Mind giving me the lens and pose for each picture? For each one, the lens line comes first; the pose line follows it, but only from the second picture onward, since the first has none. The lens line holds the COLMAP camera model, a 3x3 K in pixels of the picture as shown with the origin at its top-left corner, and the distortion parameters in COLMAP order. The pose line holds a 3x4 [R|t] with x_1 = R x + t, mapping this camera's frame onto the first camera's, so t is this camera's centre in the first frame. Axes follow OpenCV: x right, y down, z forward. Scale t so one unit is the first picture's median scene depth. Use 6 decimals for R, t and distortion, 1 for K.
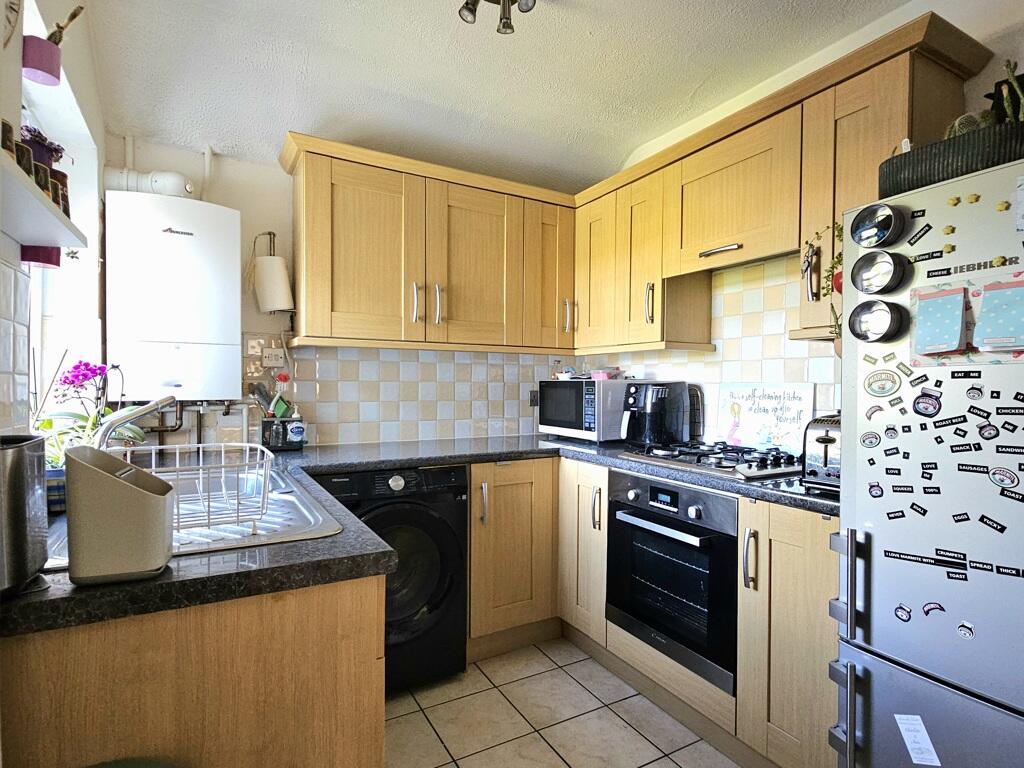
lens RADIAL K [[537.2, 0, 517.8], [0, 537.2, 395.9], [0, 0, 1]] dist [0.002648, -0.000111]
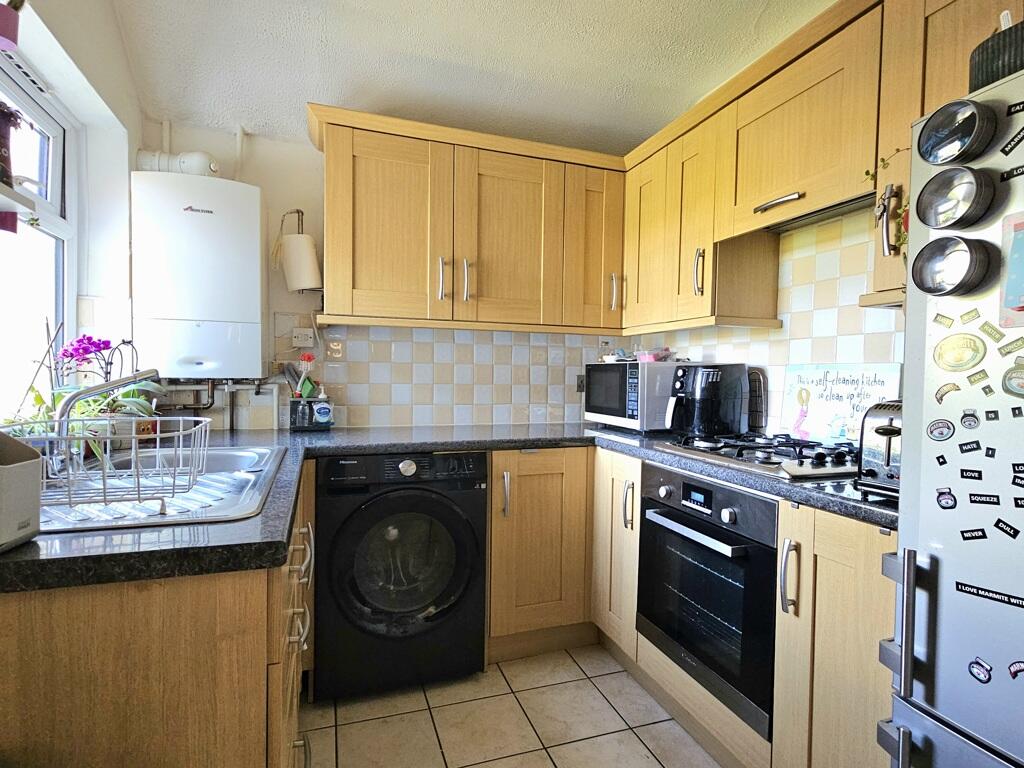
lens RADIAL K [[537.2, 0, 517.8], [0, 537.2, 395.9], [0, 0, 1]] dist [0.002648, -0.000111]
pose [[0.983786, 0.014209, -0.178782, 0.123625], [-0.011402, 0.999795, 0.016720, 0.016527], [0.178983, -0.014411, 0.983747, 0.099366]]
